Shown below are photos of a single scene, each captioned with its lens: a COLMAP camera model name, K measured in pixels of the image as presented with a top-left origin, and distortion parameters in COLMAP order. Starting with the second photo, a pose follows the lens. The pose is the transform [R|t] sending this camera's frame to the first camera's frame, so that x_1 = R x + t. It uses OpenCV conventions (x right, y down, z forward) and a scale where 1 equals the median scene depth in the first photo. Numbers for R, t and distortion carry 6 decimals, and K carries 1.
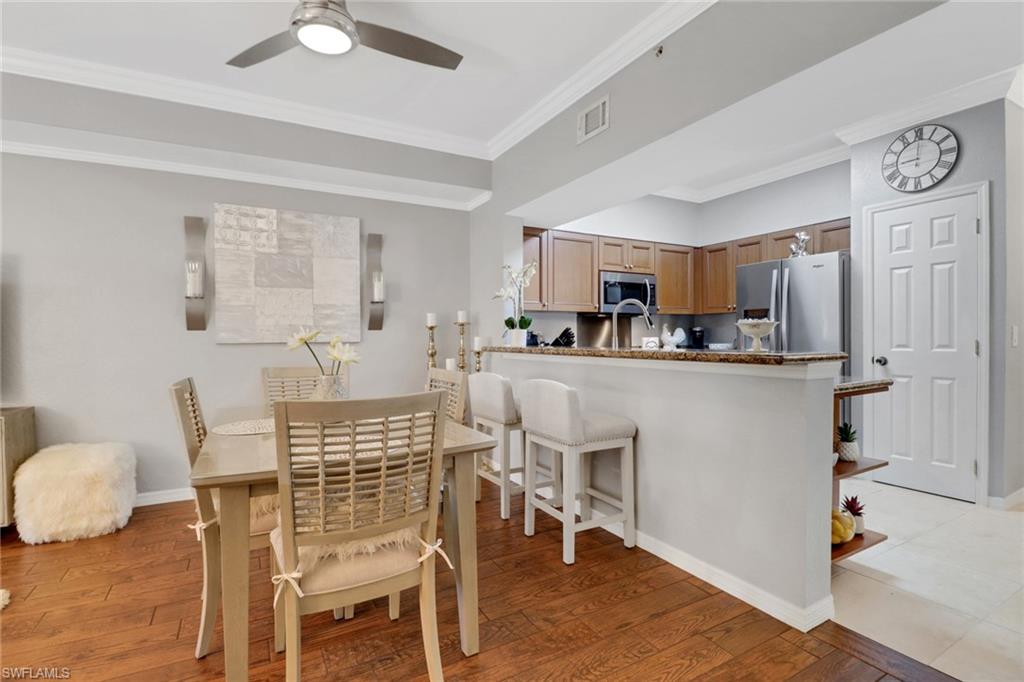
lens RADIAL K [[484.2, 0, 512.4], [0, 484.2, 345.8], [0, 0, 1]] dist [-0.005485, -0.008349]
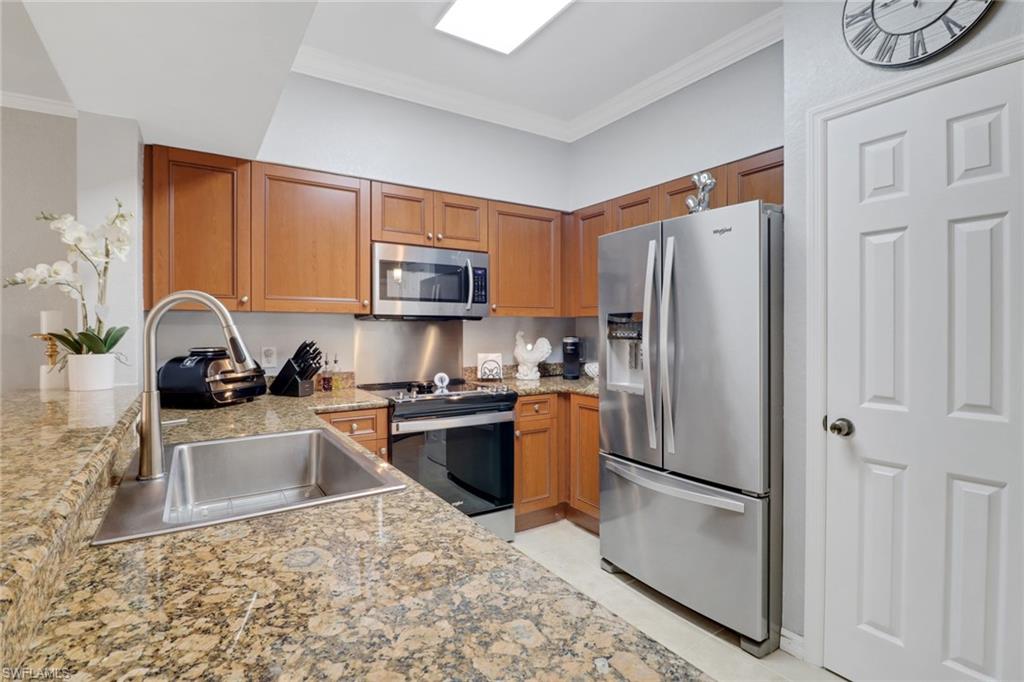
lens RADIAL K [[497.4, 0, 520.0], [0, 497.4, 334.8], [0, 0, 1]] dist [-0.011832, -0.005199]
pose [[0.996687, 0.006625, 0.081063, 0.415983], [-0.005883, 0.999939, -0.009384, -0.055412], [-0.081120, 0.008876, 0.996665, 0.546686]]
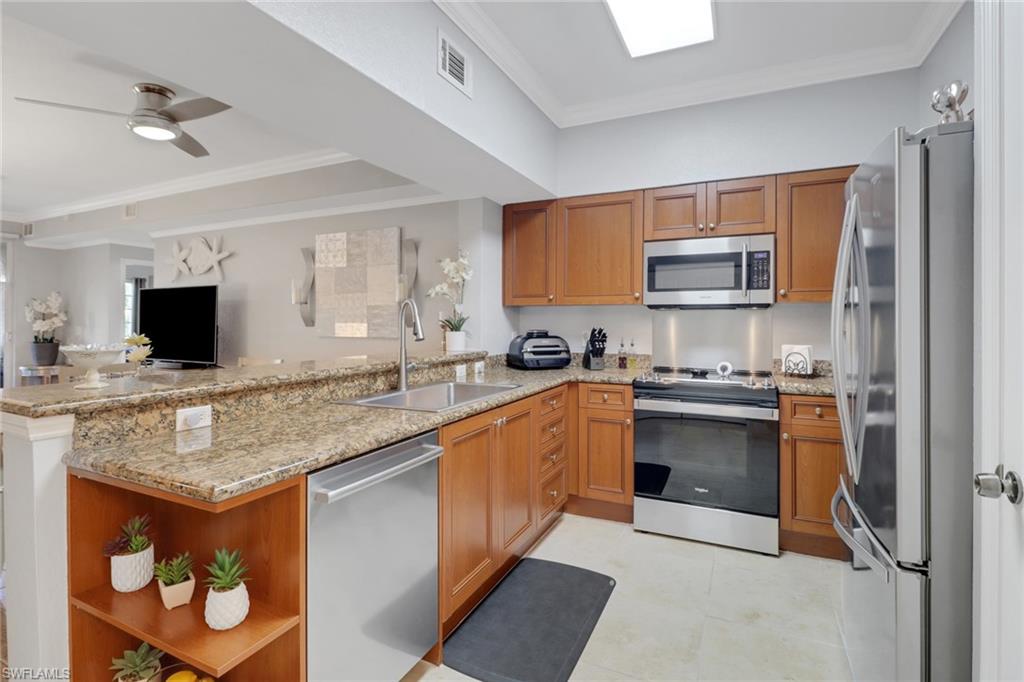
lens RADIAL K [[484.2, 0, 511.3], [0, 484.2, 314.8], [0, 0, 1]] dist [-0.005485, -0.008349]
pose [[0.584710, 0.001056, -0.811242, 0.828196], [-0.019907, 0.999717, -0.013046, -0.059233], [0.810998, 0.023777, 0.584565, 0.635961]]
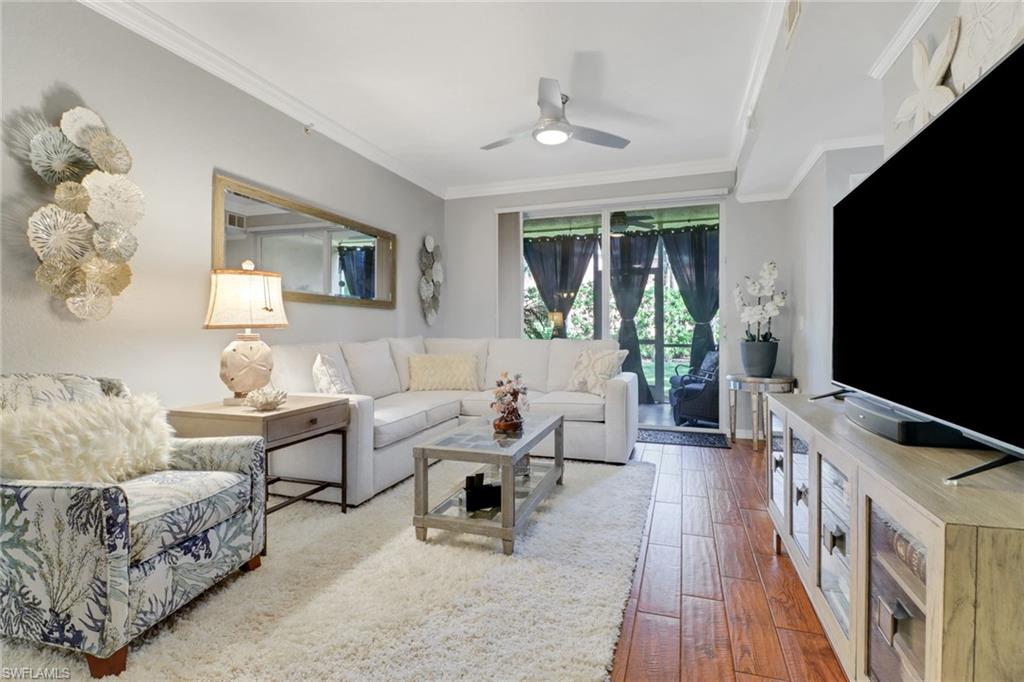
lens RADIAL K [[484.2, 0, 514.2], [0, 484.2, 332.0], [0, 0, 1]] dist [-0.005485, -0.008349]
pose [[-0.747340, 0.013006, -0.664314, -0.469982], [-0.001765, 0.999766, 0.021560, 0.012309], [0.664439, 0.017285, -0.747142, 0.766782]]
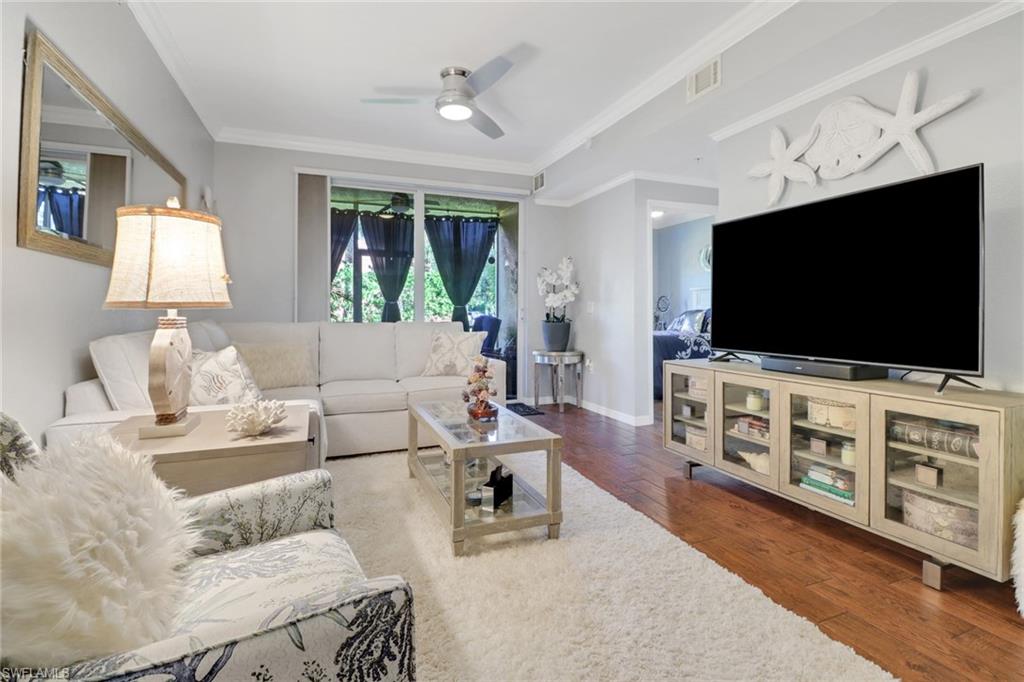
lens RADIAL K [[484.2, 0, 514.8], [0, 484.2, 312.9], [0, 0, 1]] dist [-0.005485, -0.008349]
pose [[-0.135125, 0.009398, -0.990784, -0.256267], [-0.014247, 0.999833, 0.011427, 0.018507], [0.990726, 0.015659, -0.134968, 0.323638]]
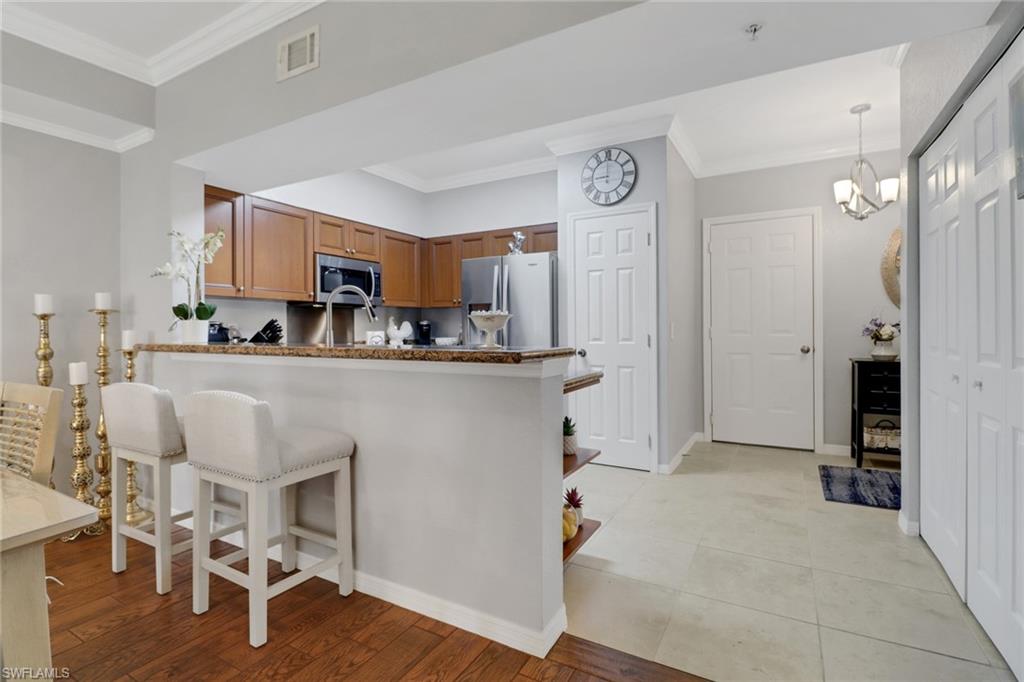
lens RADIAL K [[484.2, 0, 514.8], [0, 484.2, 332.8], [0, 0, 1]] dist [-0.005485, -0.008349]
pose [[0.851372, 0.000377, 0.524563, 0.045152], [0.007419, 0.999891, -0.012760, -0.001875], [-0.524510, 0.014755, 0.851276, 0.126671]]
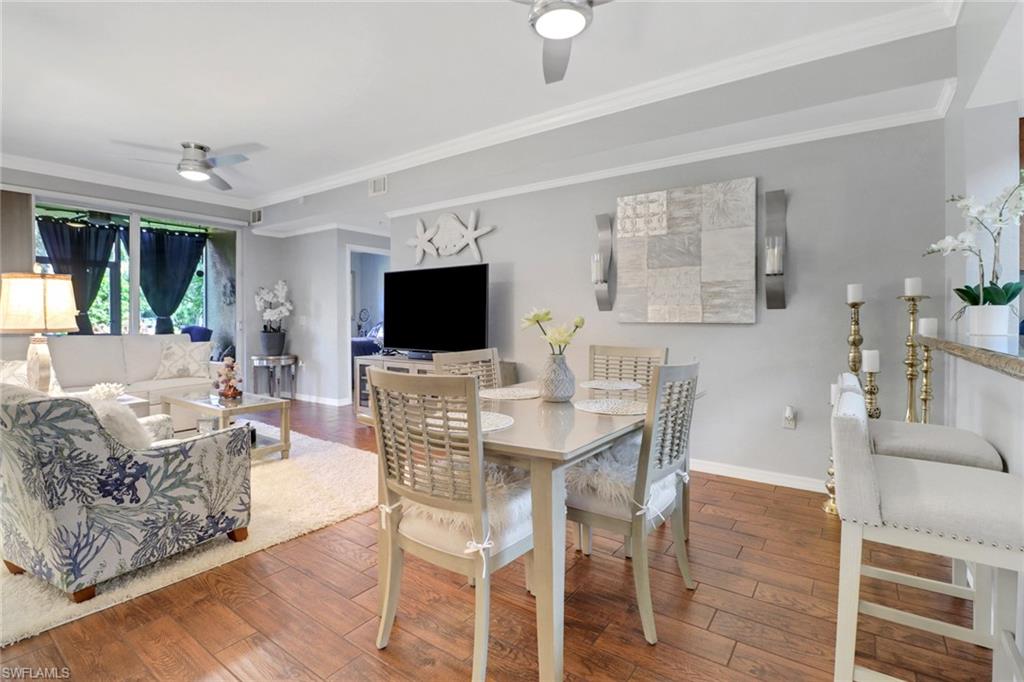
lens RADIAL K [[482.6, 0, 511.4], [0, 482.6, 325.4], [0, 0, 1]] dist [-0.004170, -0.006155]
pose [[0.424453, 0.022128, -0.905179, 0.303910], [-0.018974, 0.999699, 0.015542, -0.010270], [0.905251, 0.010578, 0.424745, 0.290883]]
